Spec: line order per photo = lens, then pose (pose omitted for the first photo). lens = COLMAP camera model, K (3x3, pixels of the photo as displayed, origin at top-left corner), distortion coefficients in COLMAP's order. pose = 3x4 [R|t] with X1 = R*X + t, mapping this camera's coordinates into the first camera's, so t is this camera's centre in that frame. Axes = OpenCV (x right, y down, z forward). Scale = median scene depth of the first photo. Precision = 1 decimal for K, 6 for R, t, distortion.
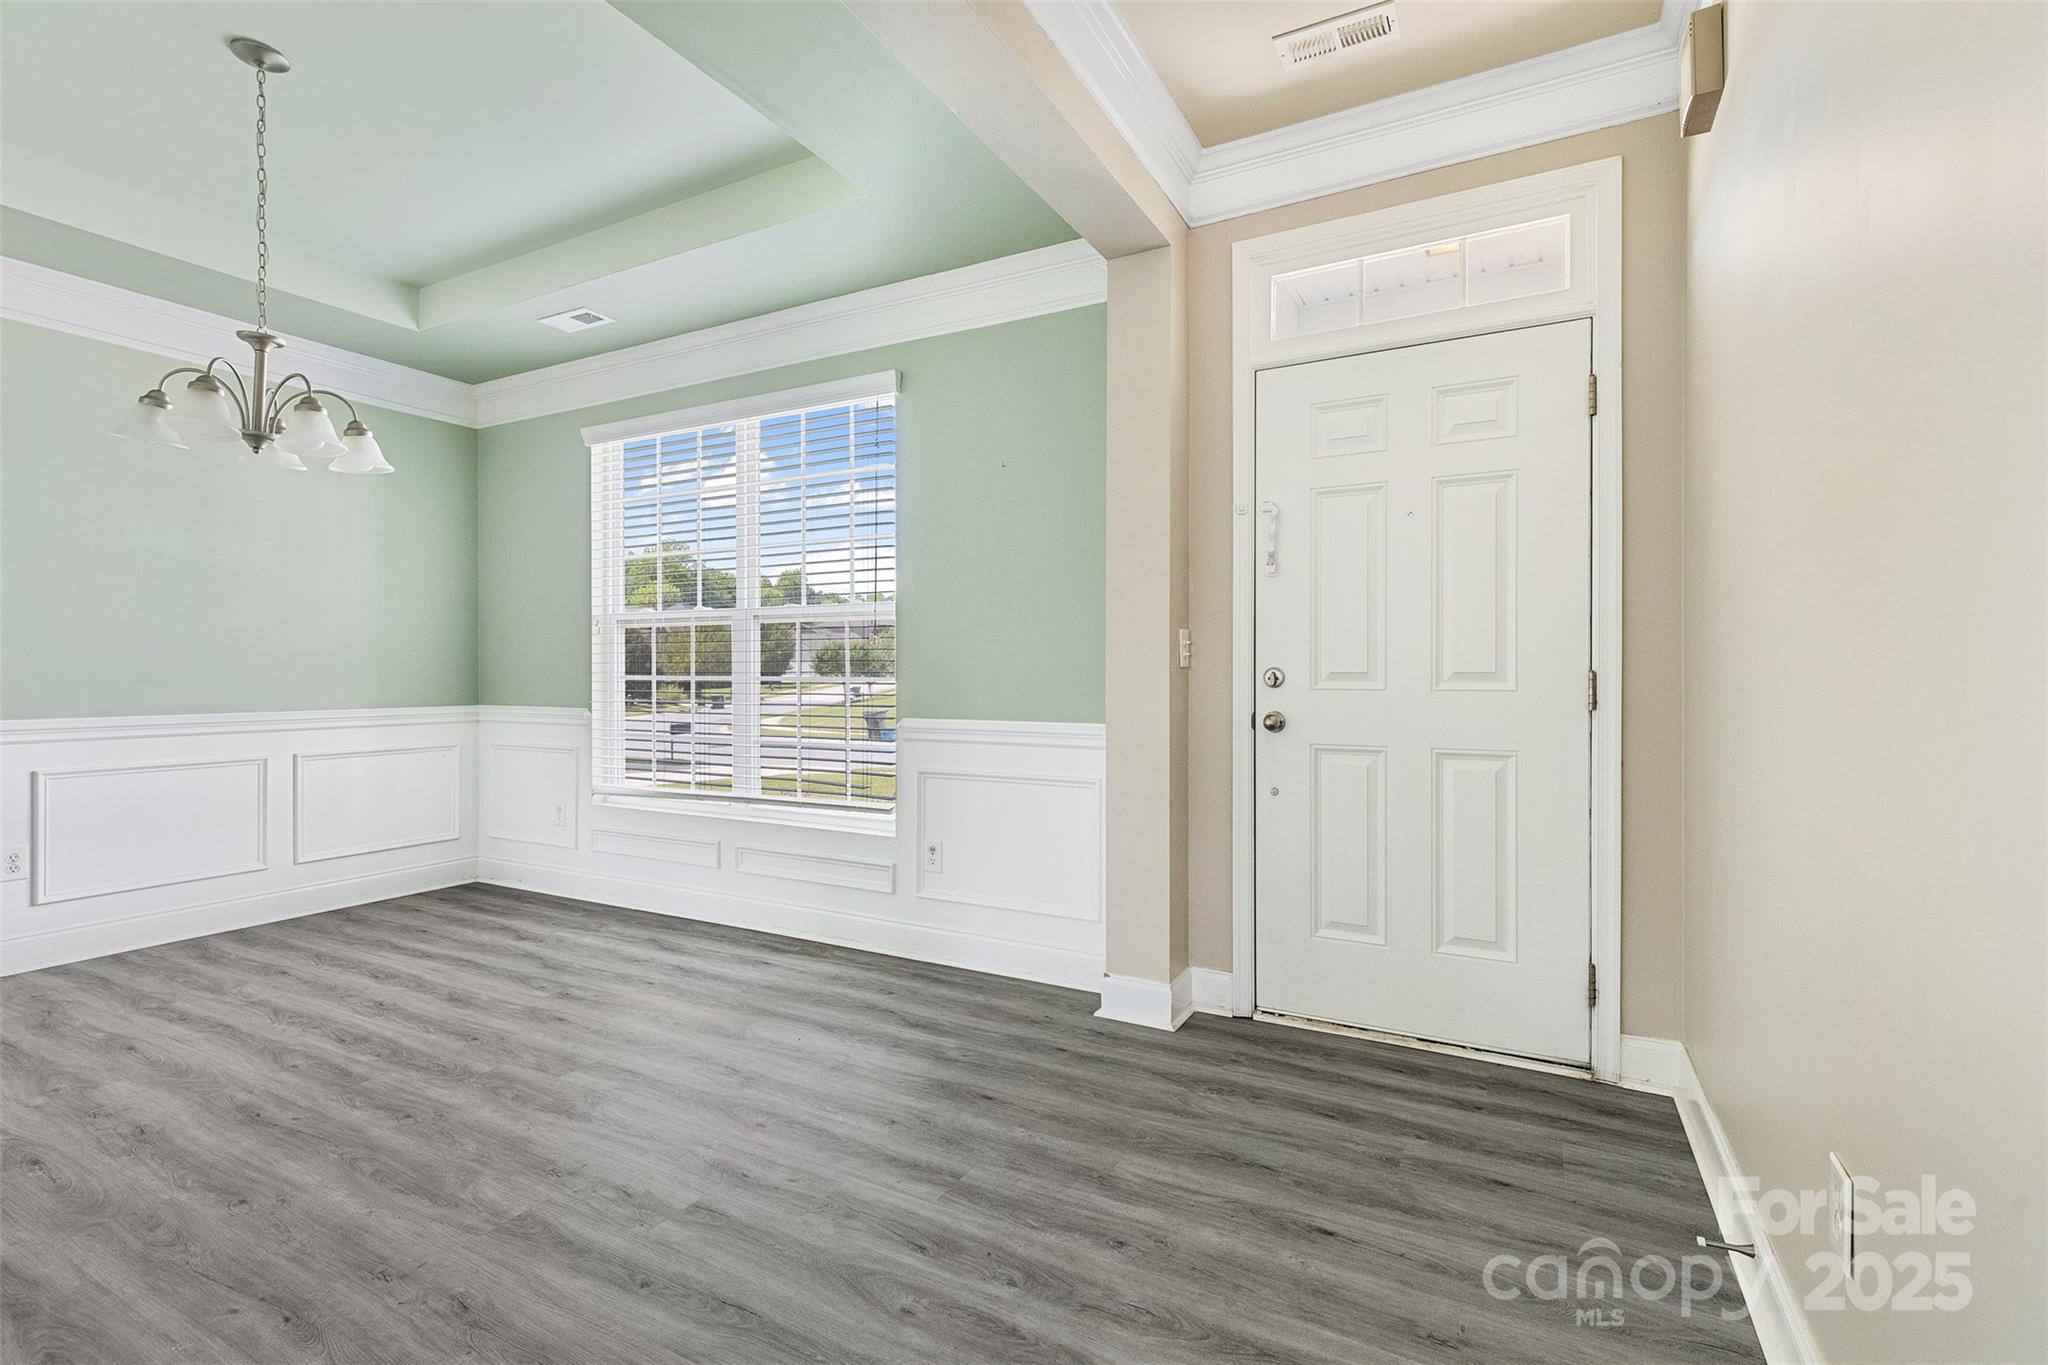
lens RADIAL K [[937.8, 0, 1057.3], [0, 937.8, 687.2], [0, 0, 1]] dist [0.010040, -0.001209]
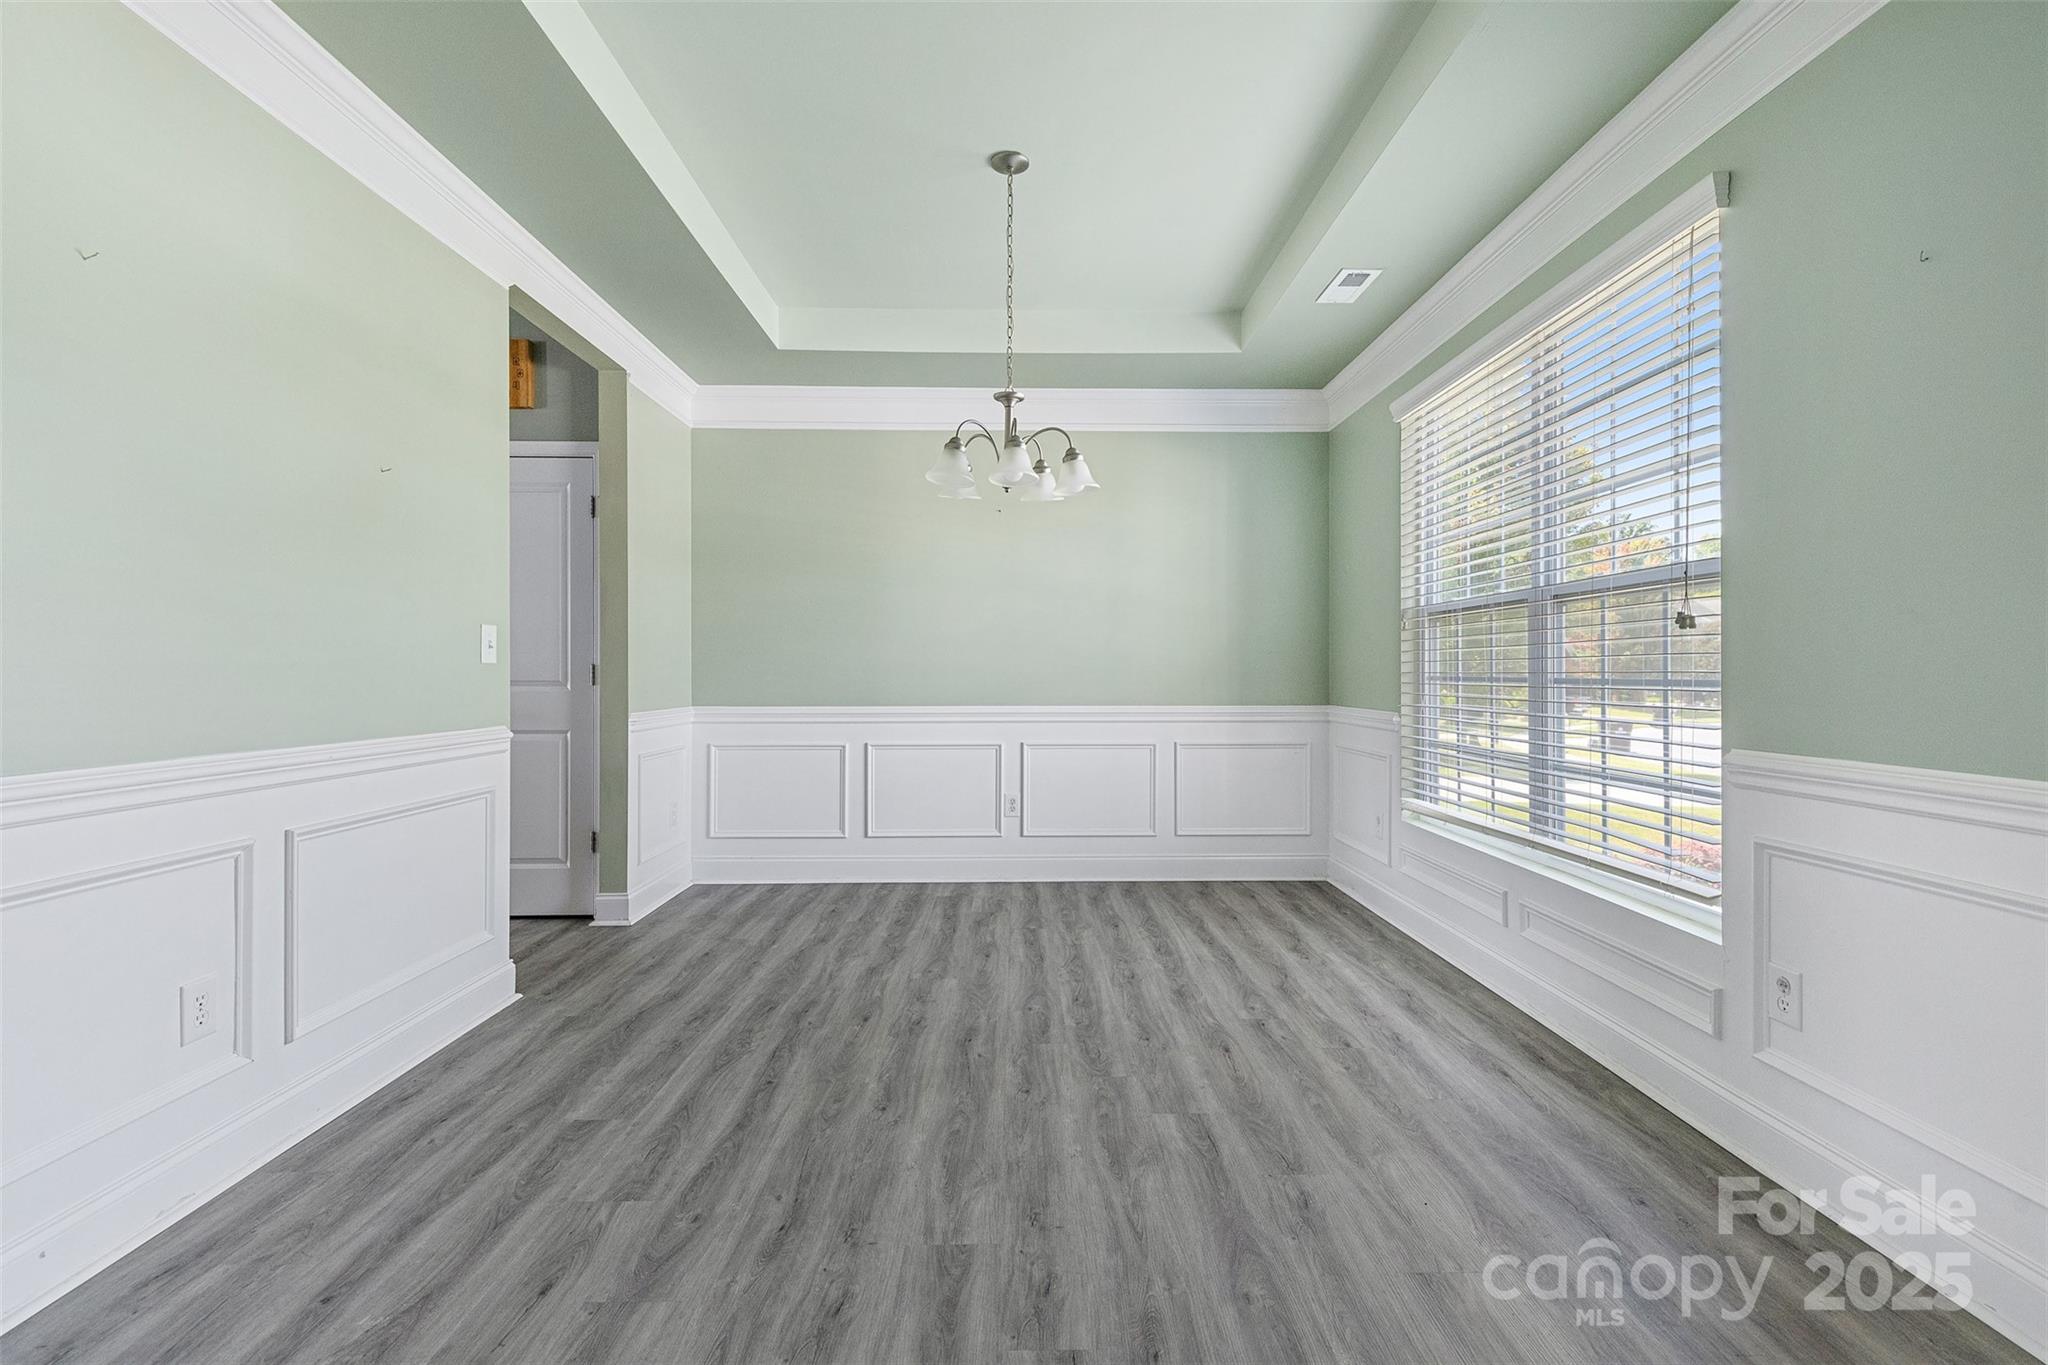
lens RADIAL K [[937.8, 0, 1008.5], [0, 937.8, 670.4], [0, 0, 1]] dist [0.010040, -0.001209]
pose [[0.464963, -0.002274, -0.885327, 0.214636], [-0.013718, 0.999858, -0.009773, -0.006554], [0.885224, 0.016689, 0.464866, 0.437686]]
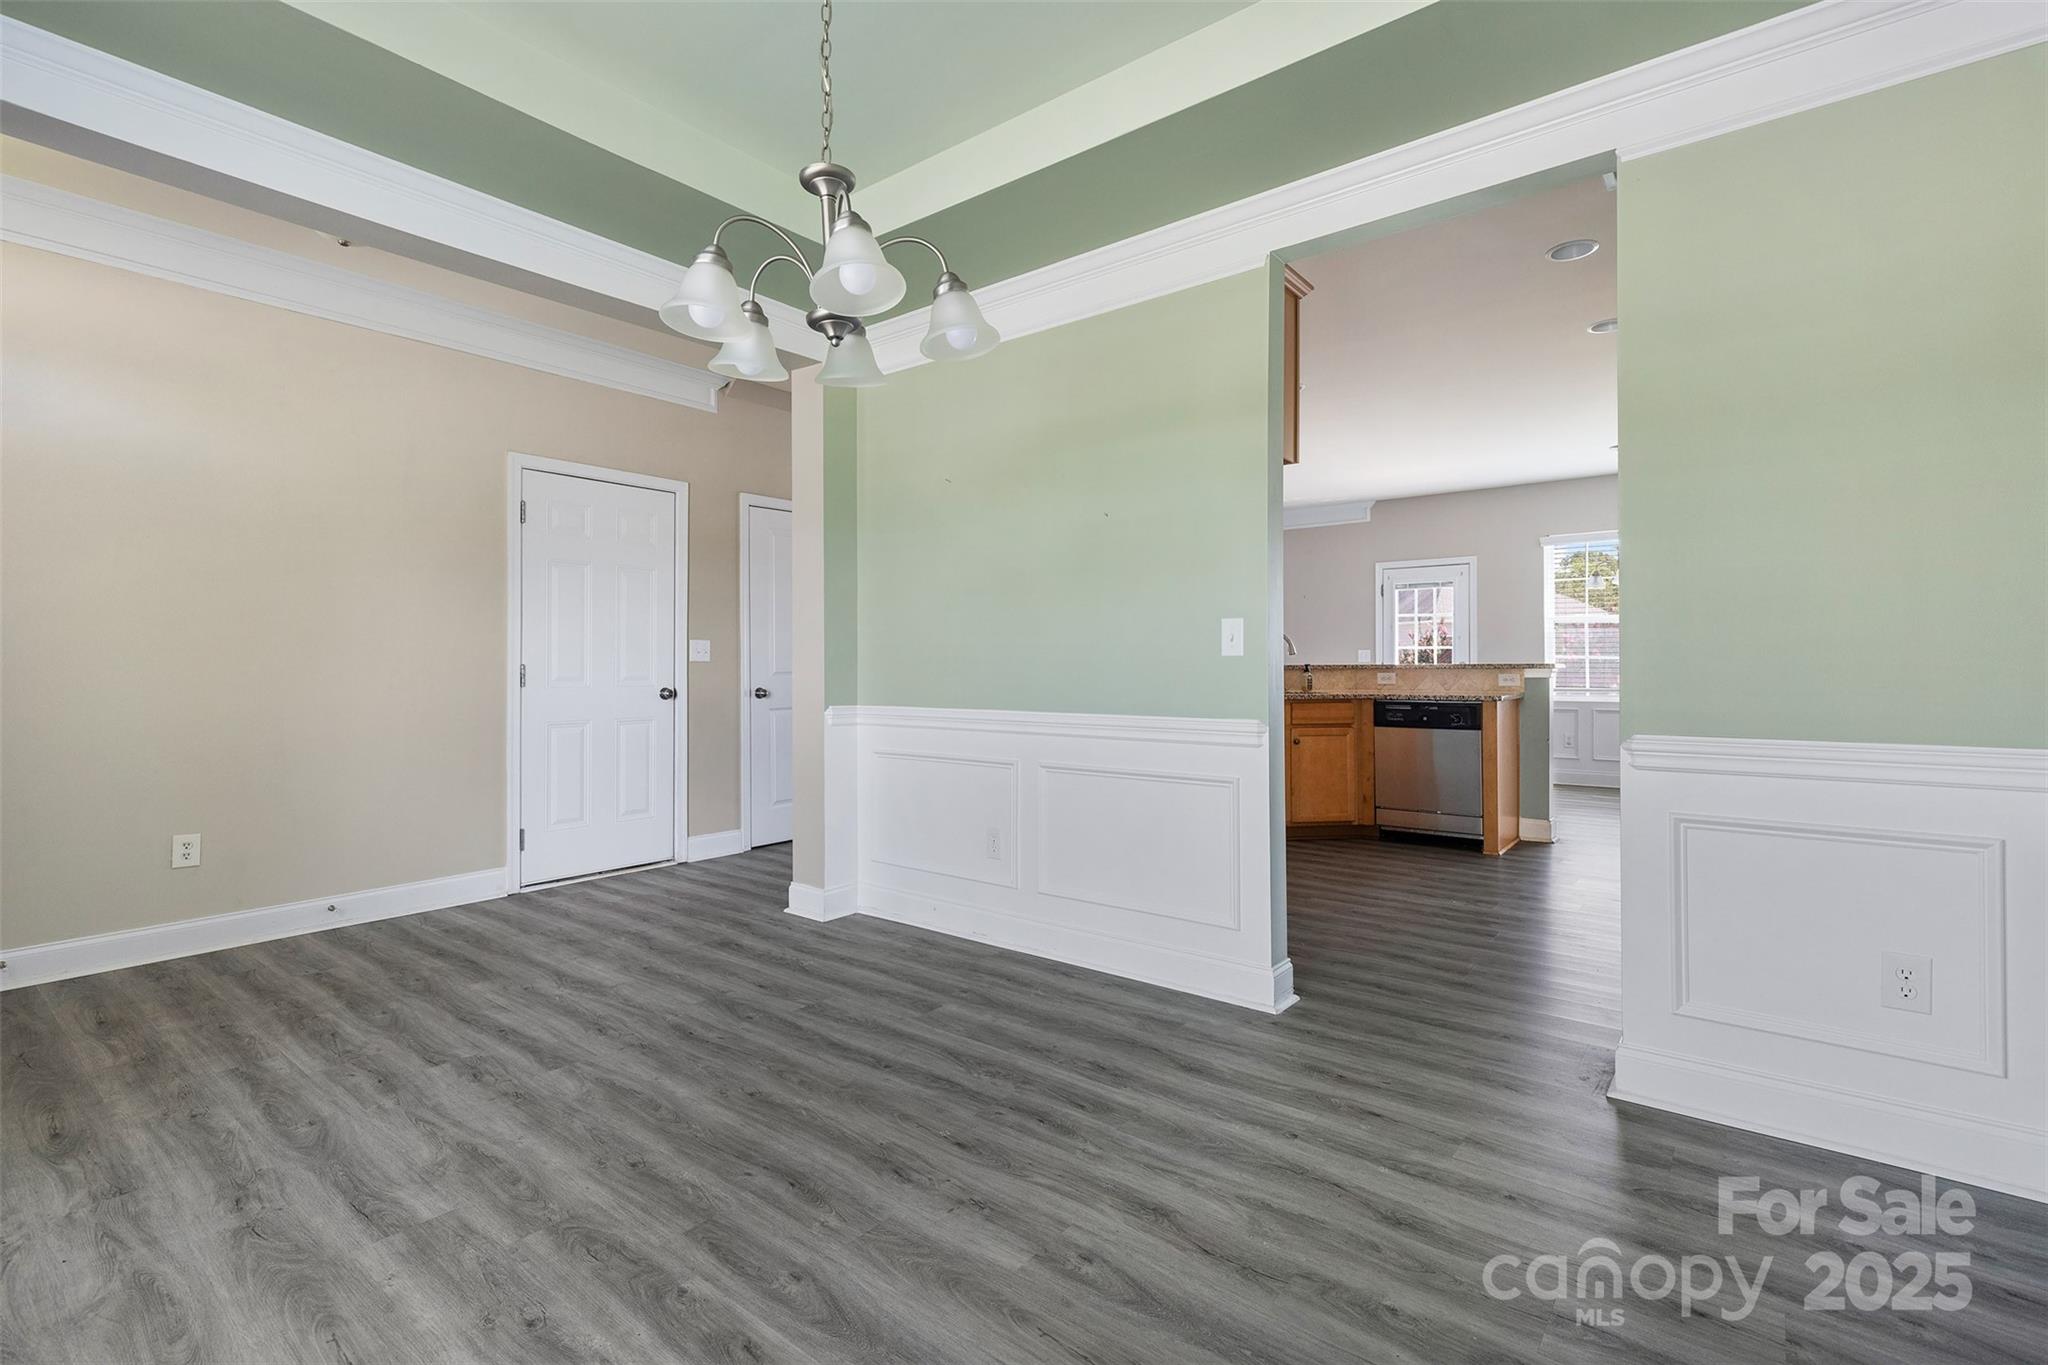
lens RADIAL K [[937.8, 0, 1037.3], [0, 937.8, 654.6], [0, 0, 1]] dist [0.010040, -0.001209]
pose [[-0.983402, 0.005233, 0.181367, -1.109785], [0.006066, 0.999973, 0.004038, -0.024327], [-0.181341, 0.005071, -0.983407, 1.631239]]
